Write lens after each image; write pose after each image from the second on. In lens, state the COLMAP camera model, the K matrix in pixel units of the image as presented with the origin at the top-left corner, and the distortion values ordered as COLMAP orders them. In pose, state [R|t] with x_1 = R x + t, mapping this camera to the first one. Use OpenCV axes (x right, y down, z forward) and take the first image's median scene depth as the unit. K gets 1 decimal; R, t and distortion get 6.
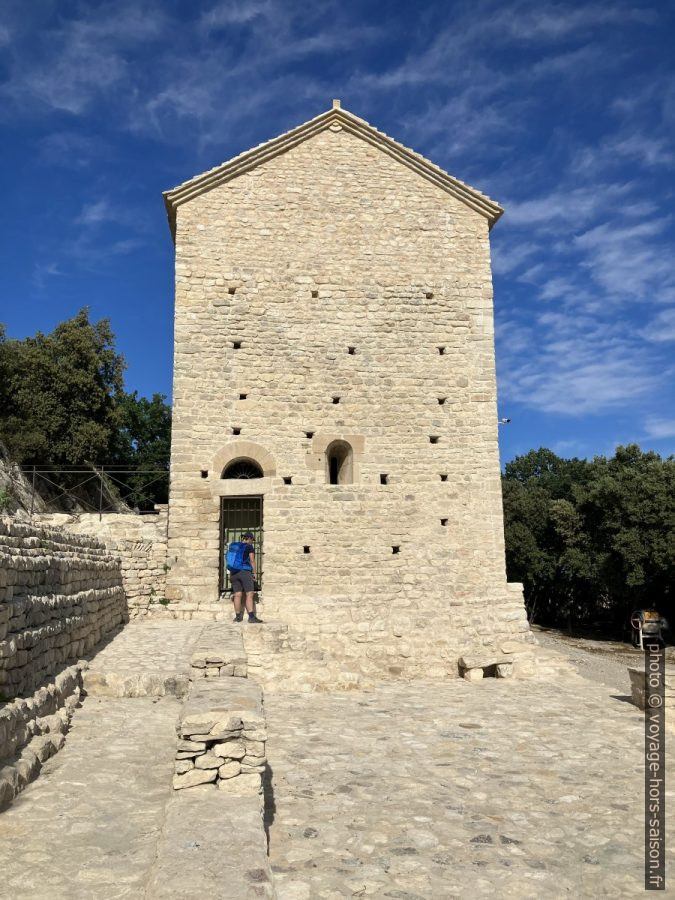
lens RADIAL K [[722.1, 0, 337.6], [0, 722.1, 443.0], [0, 0, 1]] dist [0.029450, -0.050496]
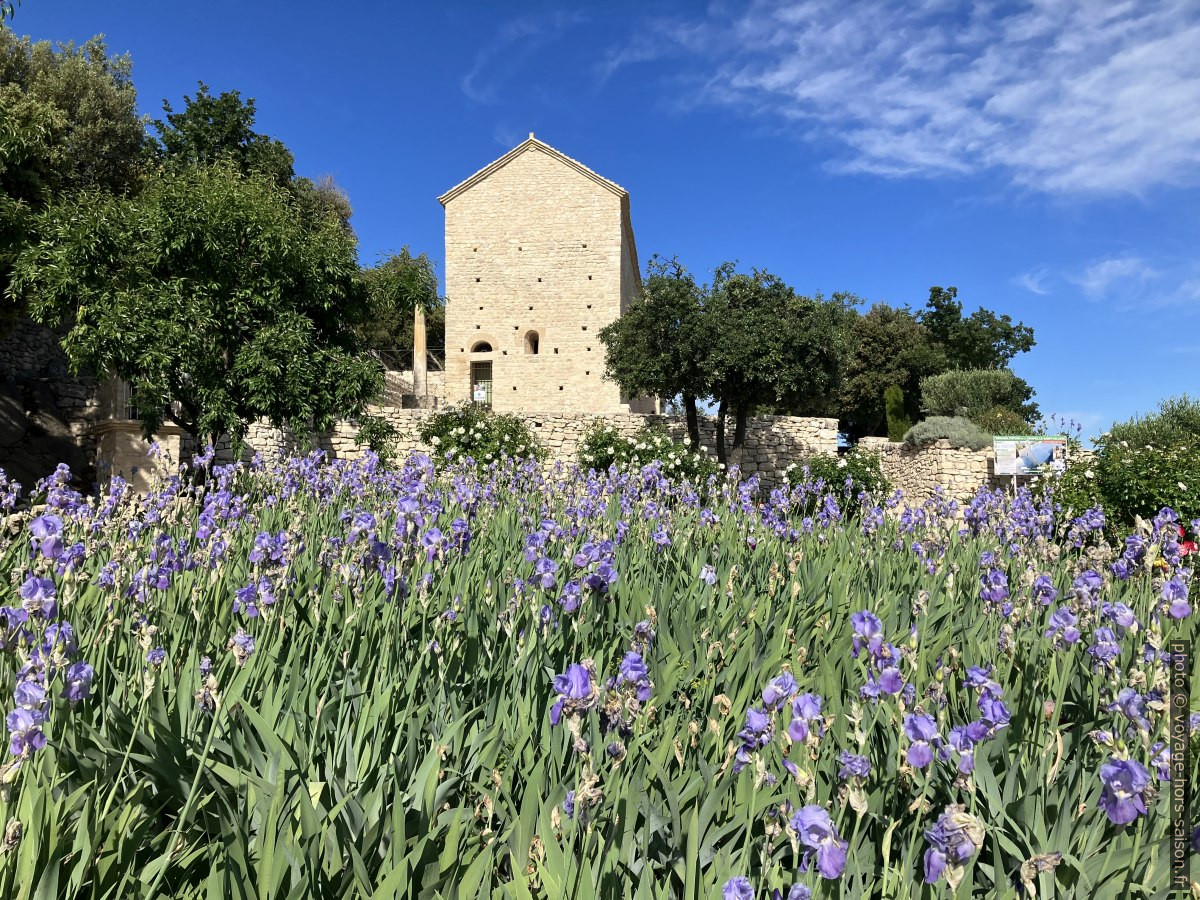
lens RADIAL K [[962.8, 0, 594.0], [0, 962.8, 448.3], [0, 0, 1]] dist [0.029450, -0.050496]
pose [[0.978007, -0.004380, -0.208526, 0.664188], [0.029191, 0.992814, 0.116053, 0.014485], [0.206519, -0.119587, 0.971107, -1.390535]]
